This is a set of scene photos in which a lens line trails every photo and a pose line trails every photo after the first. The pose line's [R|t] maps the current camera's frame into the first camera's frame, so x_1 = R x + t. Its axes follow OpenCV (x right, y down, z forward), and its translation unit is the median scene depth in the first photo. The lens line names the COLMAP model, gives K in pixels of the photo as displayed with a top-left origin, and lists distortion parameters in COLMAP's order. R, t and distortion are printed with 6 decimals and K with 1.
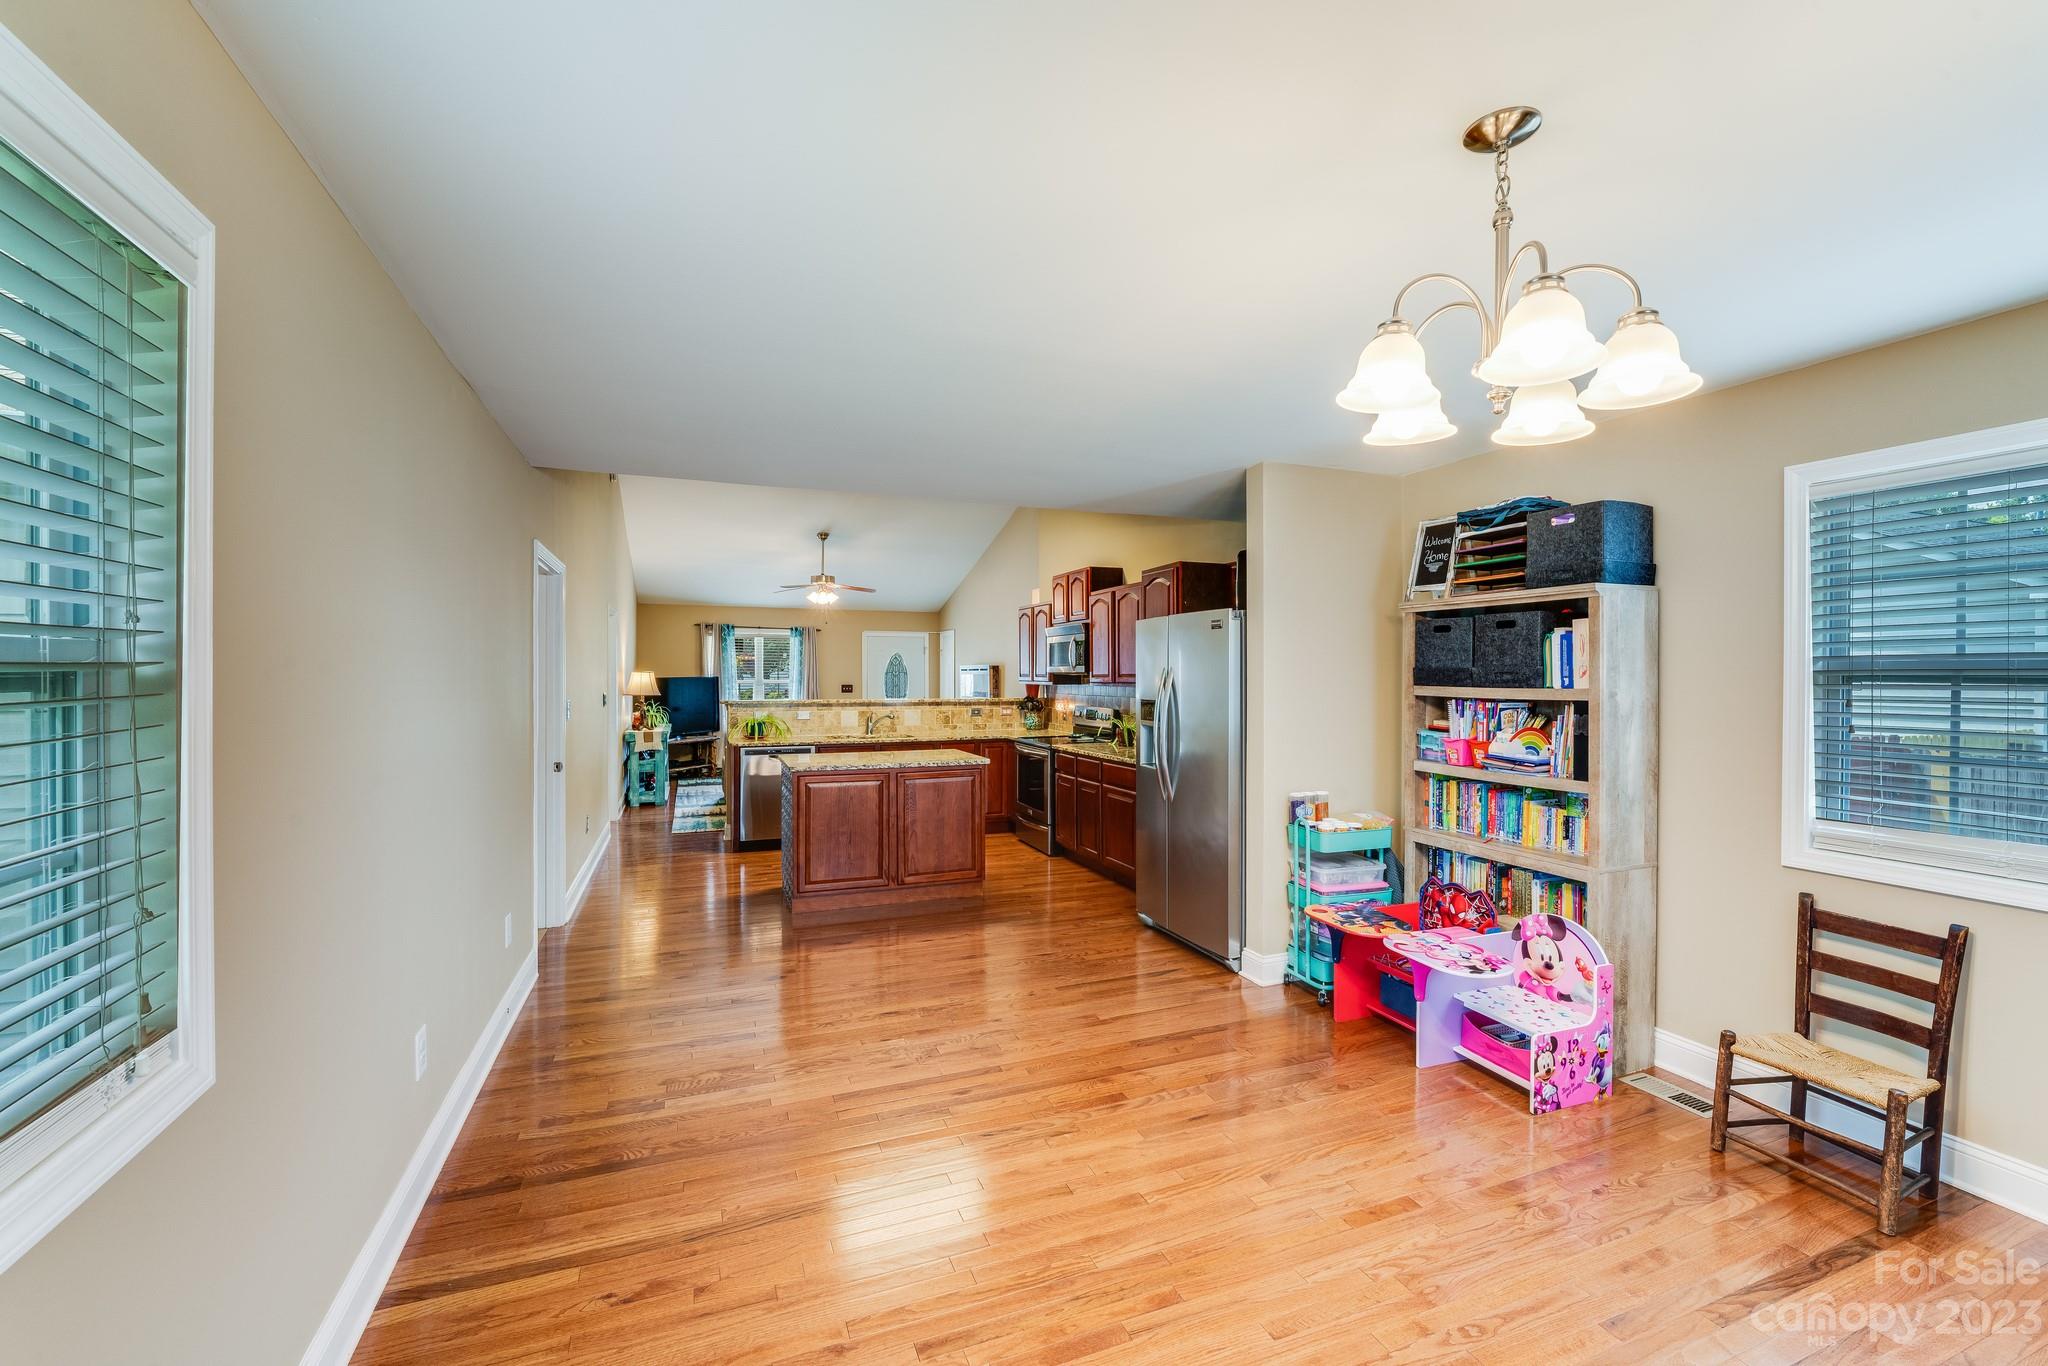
lens RADIAL K [[834.2, 0, 1015.7], [0, 834.2, 678.8], [0, 0, 1]] dist [-0.001848, -0.000265]
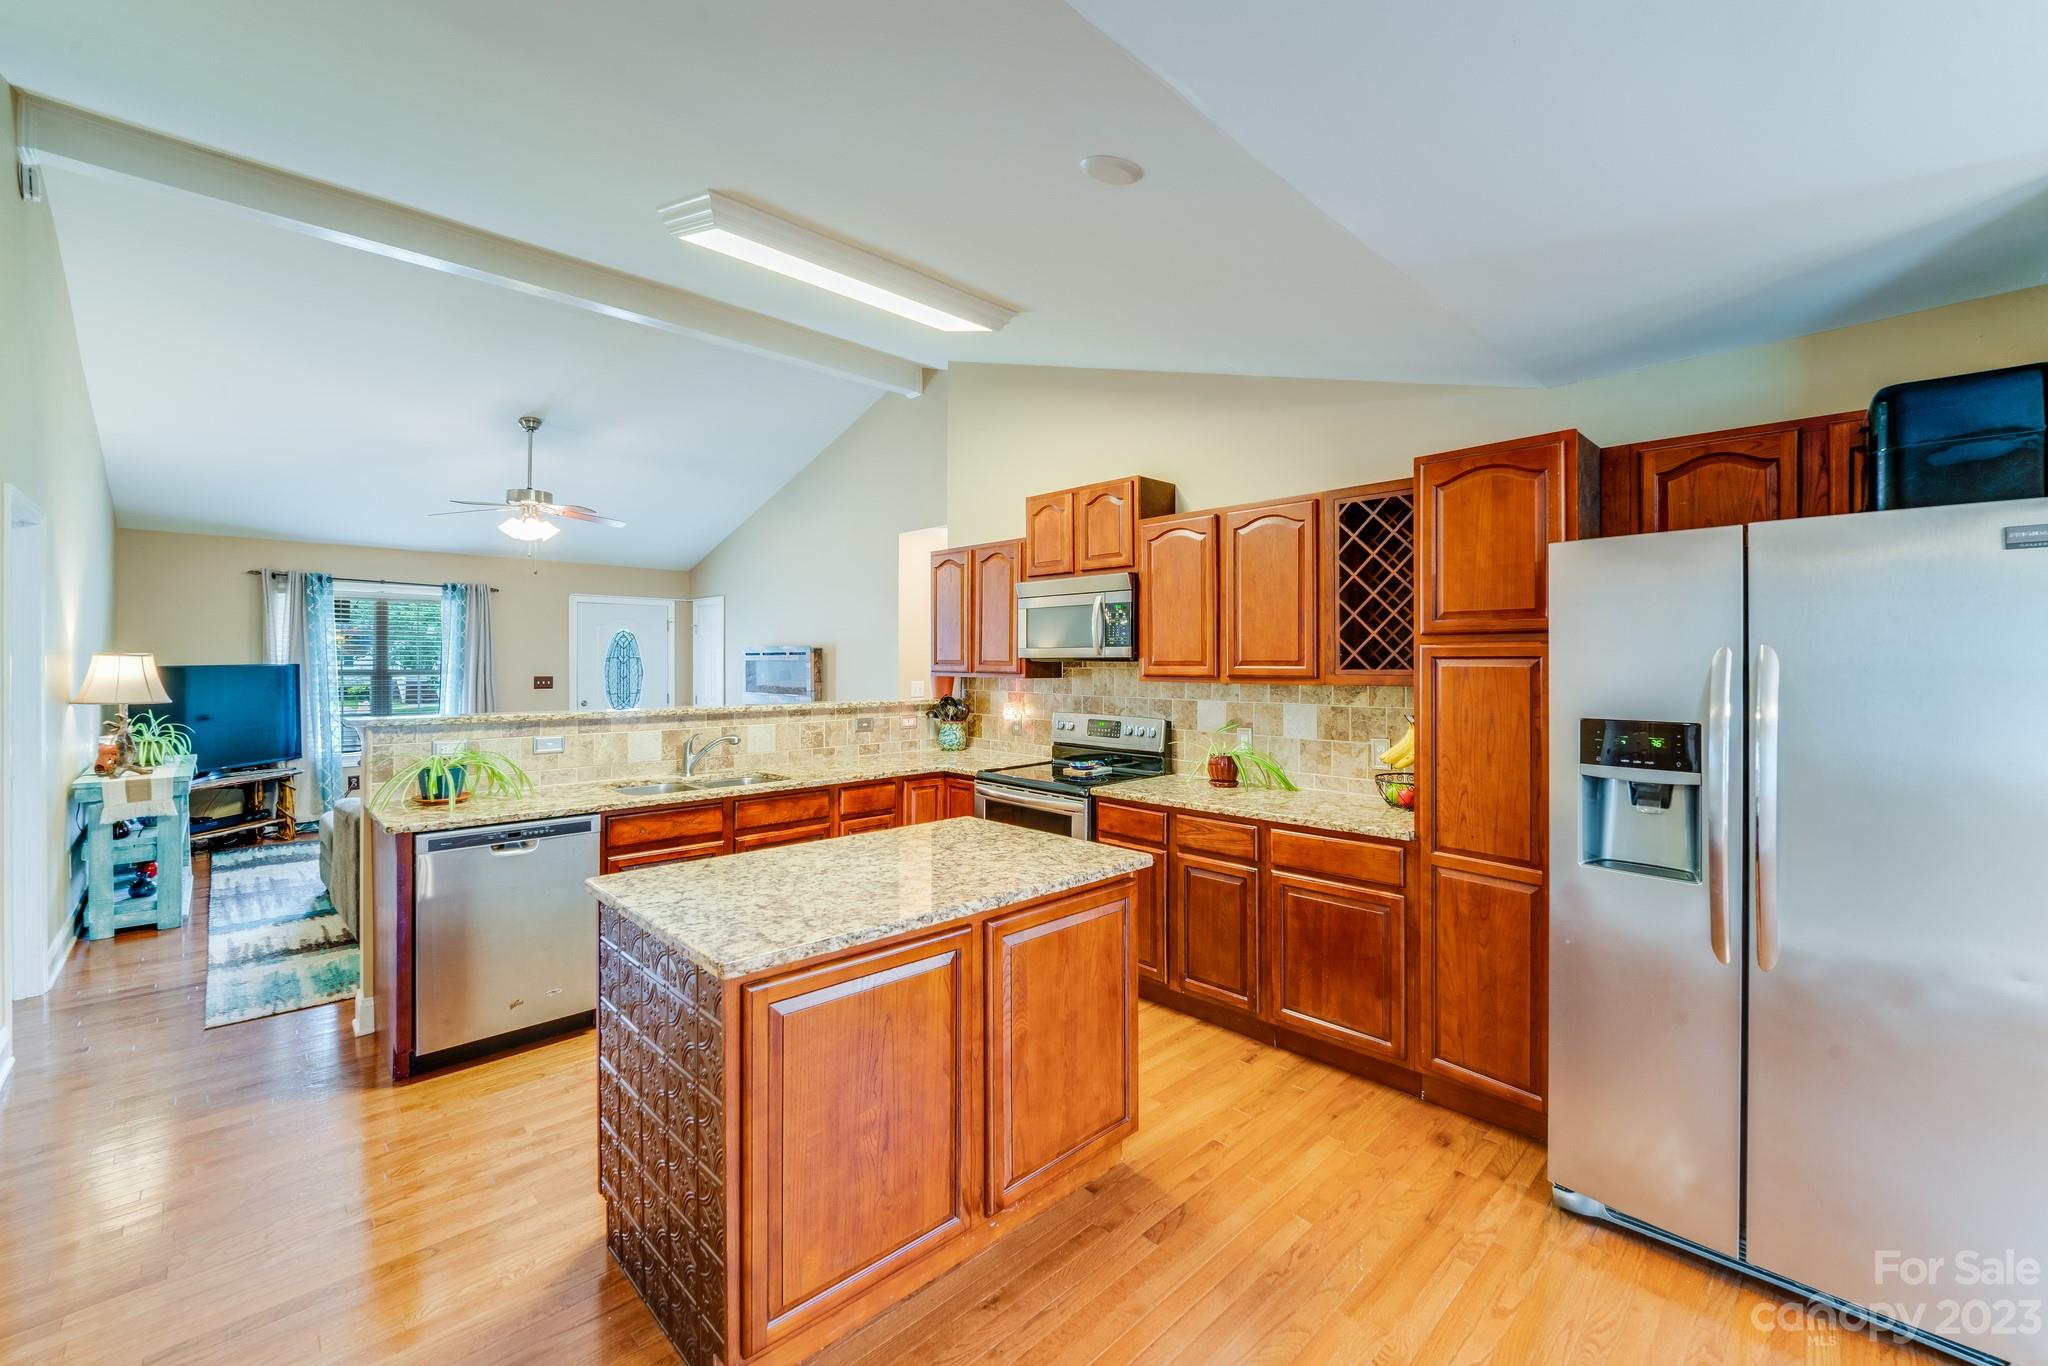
lens RADIAL K [[845.3, 0, 1020.5], [0, 845.3, 662.6], [0, 0, 1]] dist [-0.011719, -0.000174]
pose [[0.923734, -0.000204, 0.383034, -0.149782], [0.001336, 0.999995, -0.002689, -0.001993], [-0.383032, 0.002996, 0.923730, 0.349671]]
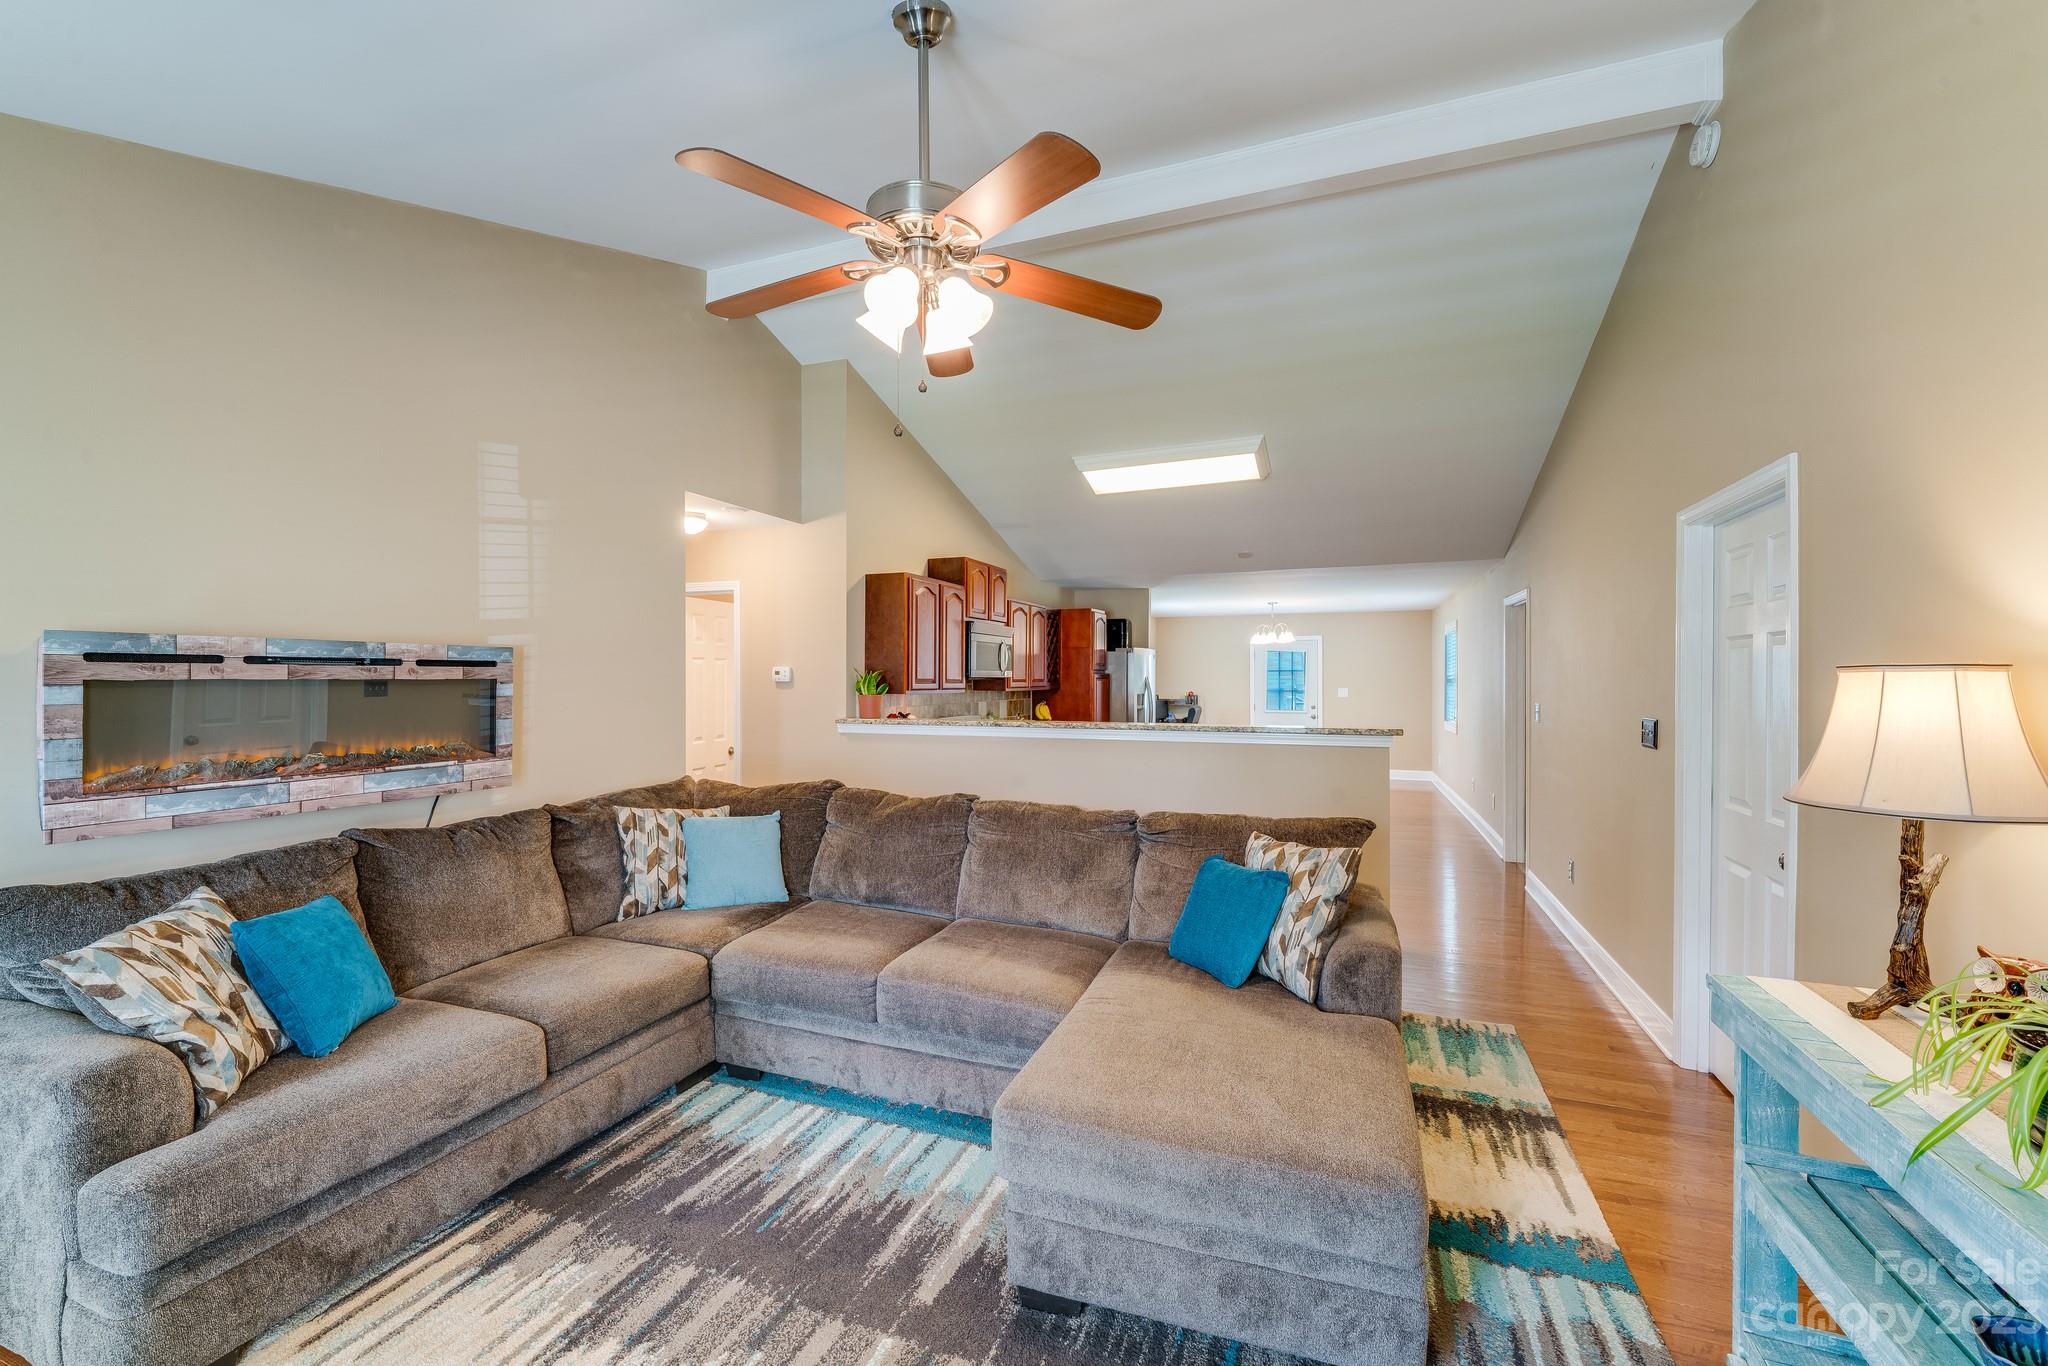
lens RADIAL K [[834.2, 0, 1015.7], [0, 834.2, 678.8], [0, 0, 1]] dist [-0.001848, -0.000265]
pose [[-0.729067, -0.002508, 0.684438, -0.421828], [0.001497, 0.999985, 0.005259, -0.007629], [-0.684441, 0.004858, -0.729052, 1.225369]]
